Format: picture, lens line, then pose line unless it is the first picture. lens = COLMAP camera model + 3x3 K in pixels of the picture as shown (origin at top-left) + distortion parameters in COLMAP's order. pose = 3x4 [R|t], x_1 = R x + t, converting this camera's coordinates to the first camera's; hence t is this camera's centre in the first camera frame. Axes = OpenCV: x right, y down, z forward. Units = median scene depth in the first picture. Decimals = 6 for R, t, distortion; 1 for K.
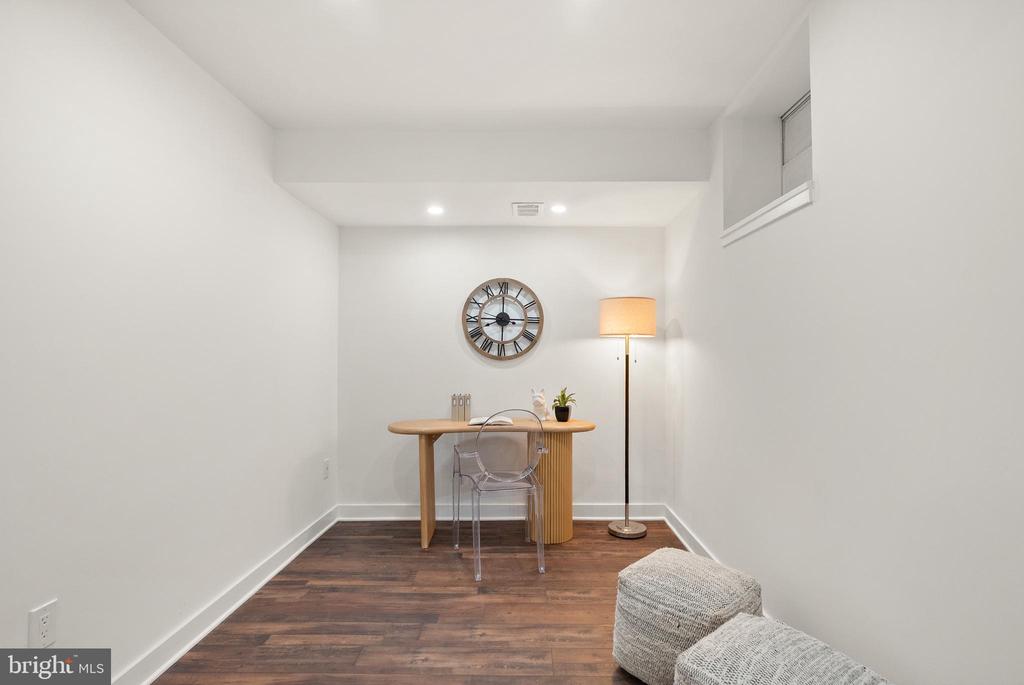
lens RADIAL K [[493.8, 0, 514.9], [0, 493.8, 345.7], [0, 0, 1]] dist [-0.001390, -0.000396]
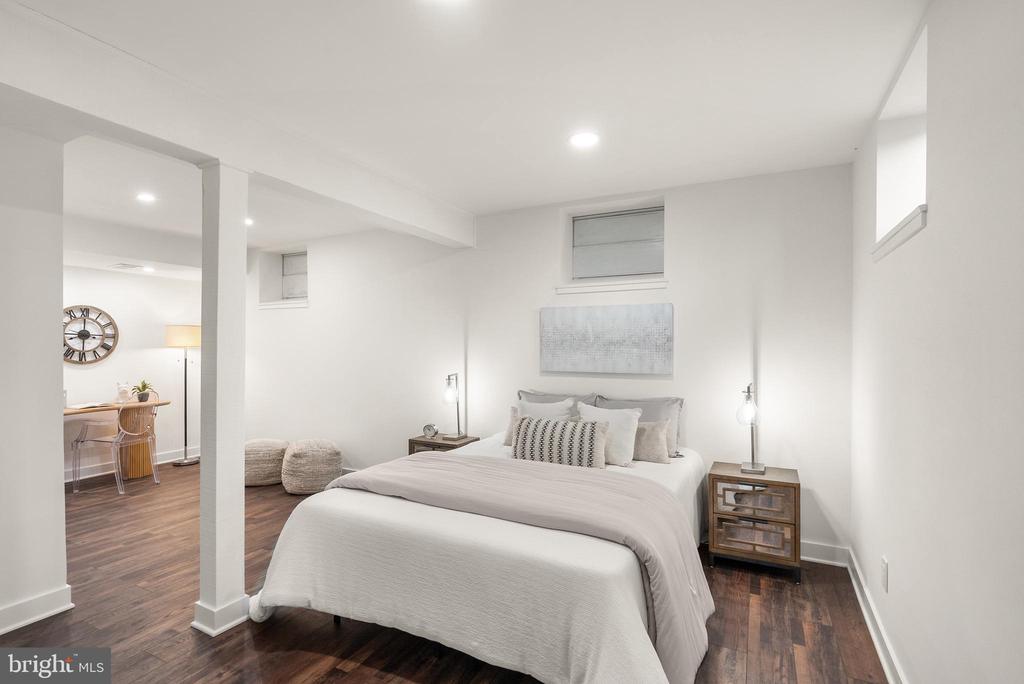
lens RADIAL K [[493.8, 0, 511.9], [0, 493.8, 344.0], [0, 0, 1]] dist [-0.001390, -0.000396]
pose [[0.438136, 0.004834, 0.898896, -0.746214], [-0.011938, 0.999929, 0.000442, -0.042421], [-0.898829, -0.010925, 0.438163, -0.694281]]
